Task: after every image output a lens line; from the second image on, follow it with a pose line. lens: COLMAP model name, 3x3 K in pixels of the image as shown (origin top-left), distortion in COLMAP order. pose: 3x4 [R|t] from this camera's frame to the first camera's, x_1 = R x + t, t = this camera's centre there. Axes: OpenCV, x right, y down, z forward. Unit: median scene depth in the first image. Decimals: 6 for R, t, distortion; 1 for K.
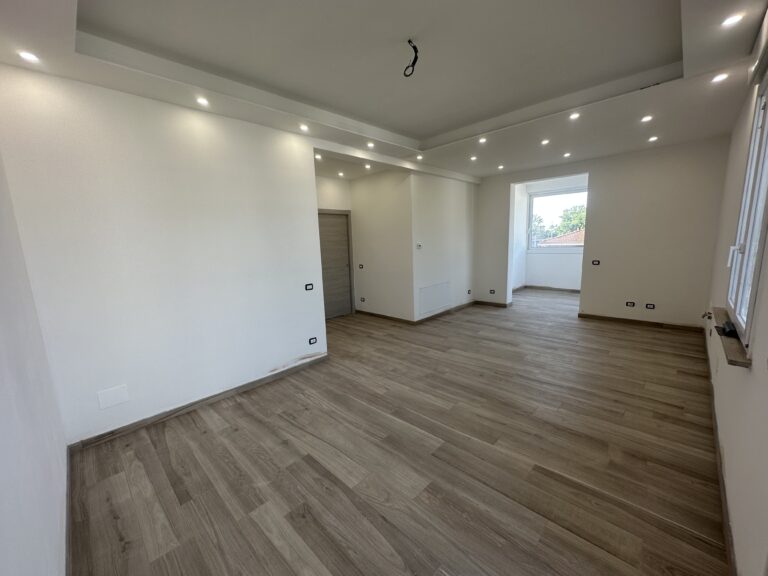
lens RADIAL K [[305.6, 0, 384.0], [0, 305.6, 288.0], [0, 0, 1]] dist [-0.002218, 0.000333]
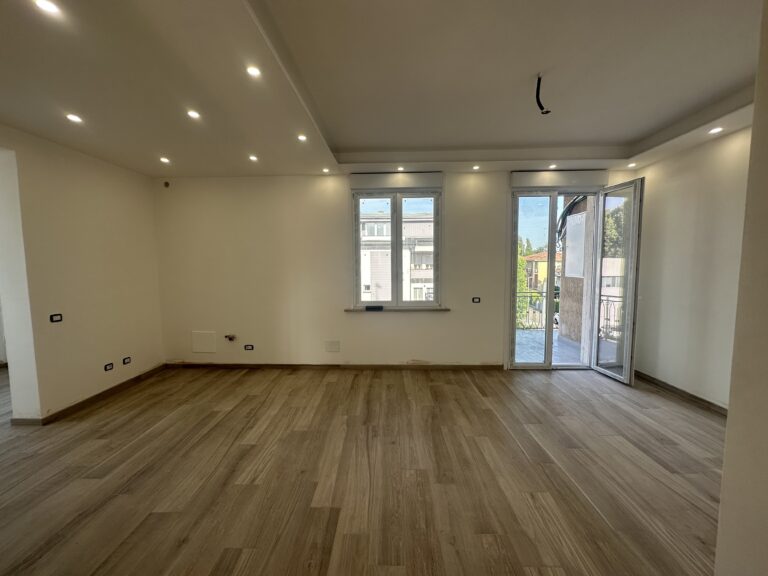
lens RADIAL K [[305.6, 0, 384.0], [0, 305.6, 288.0], [0, 0, 1]] dist [-0.002218, 0.000333]
pose [[-0.679838, -0.013660, 0.733235, -0.242755], [0.147333, 0.976897, 0.154804, -0.234797], [-0.718410, 0.213272, -0.662120, 1.606655]]
